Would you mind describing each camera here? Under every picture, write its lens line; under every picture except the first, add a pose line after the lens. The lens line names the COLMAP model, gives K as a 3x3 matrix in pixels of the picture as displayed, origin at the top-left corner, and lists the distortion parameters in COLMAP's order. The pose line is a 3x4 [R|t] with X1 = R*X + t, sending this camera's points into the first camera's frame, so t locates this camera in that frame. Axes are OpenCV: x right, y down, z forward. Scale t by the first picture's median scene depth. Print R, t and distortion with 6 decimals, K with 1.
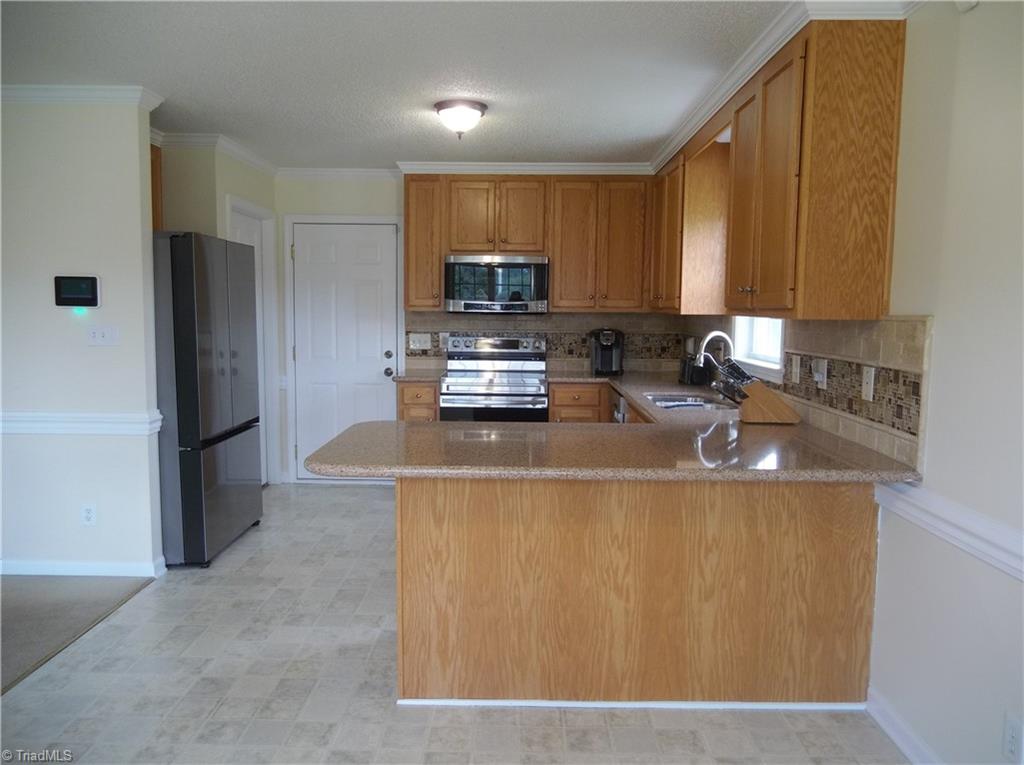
lens RADIAL K [[764.0, 0, 514.8], [0, 764.0, 382.3], [0, 0, 1]] dist [0.000804, -0.005068]
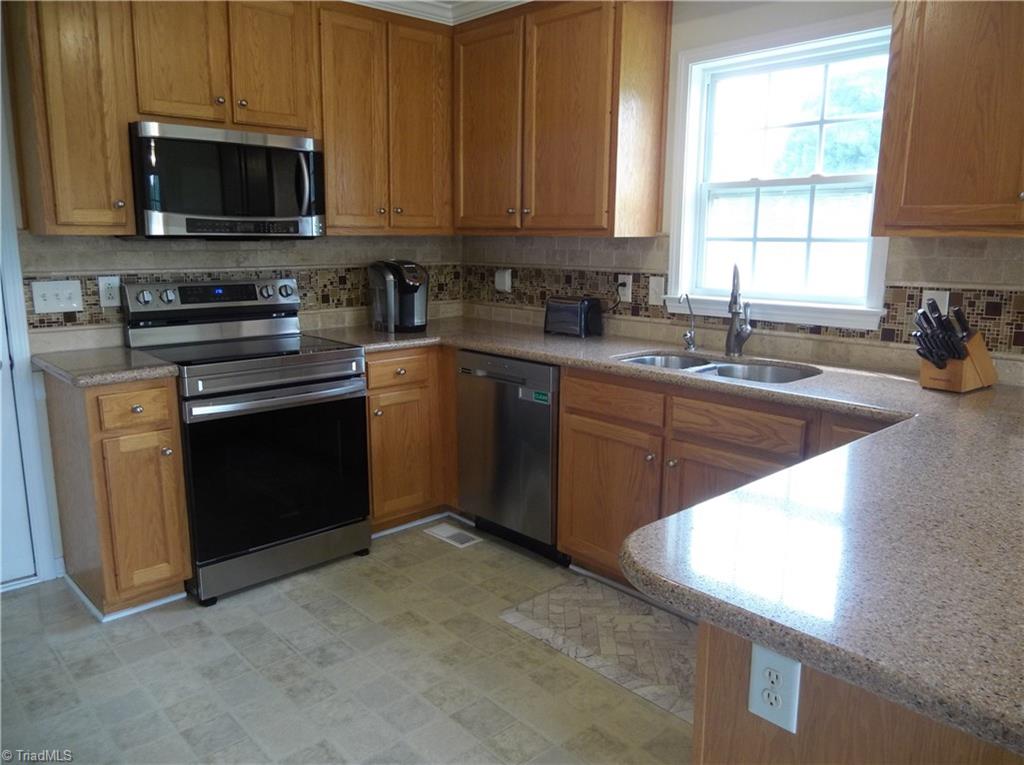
lens RADIAL K [[764.0, 0, 508.5], [0, 764.0, 380.6], [0, 0, 1]] dist [0.000804, -0.005068]
pose [[0.722795, -0.134394, 0.677868, -0.281846], [0.069663, 0.990081, 0.122013, -0.043275], [-0.687542, -0.040968, 0.724988, 0.475327]]
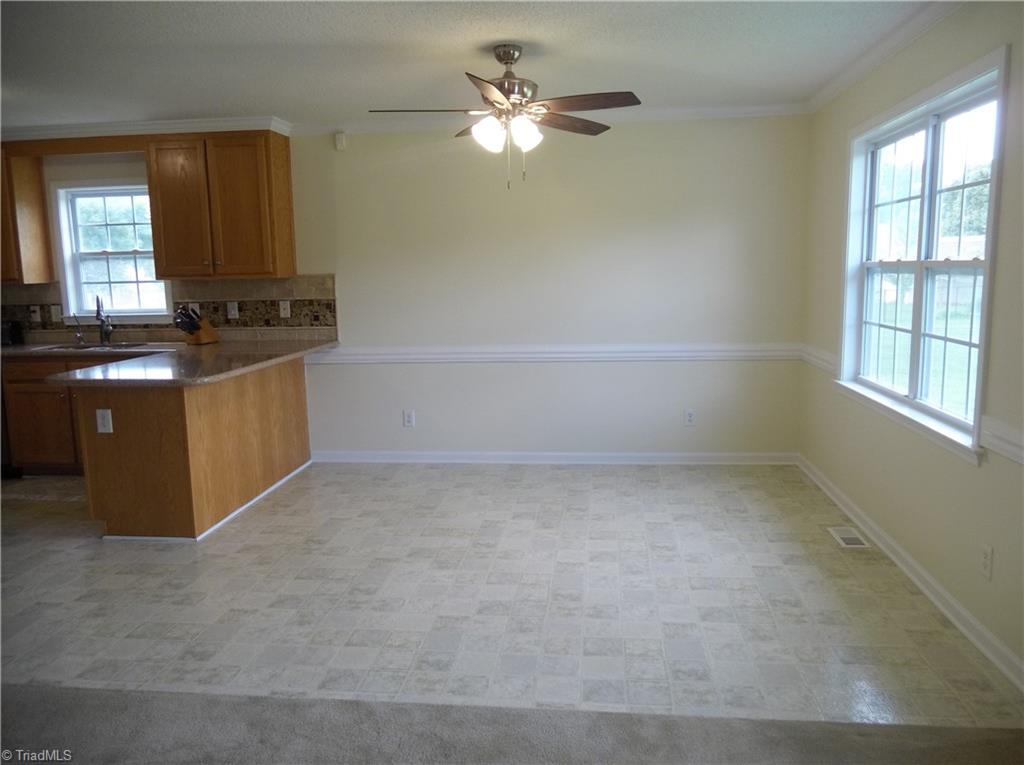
lens RADIAL K [[764.0, 0, 489.0], [0, 764.0, 390.8], [0, 0, 1]] dist [0.000804, -0.005068]
pose [[0.122833, -0.164070, 0.978771, -0.767137], [0.119285, 0.981531, 0.149562, -0.012679], [-0.985232, 0.098382, 0.140136, 0.099589]]
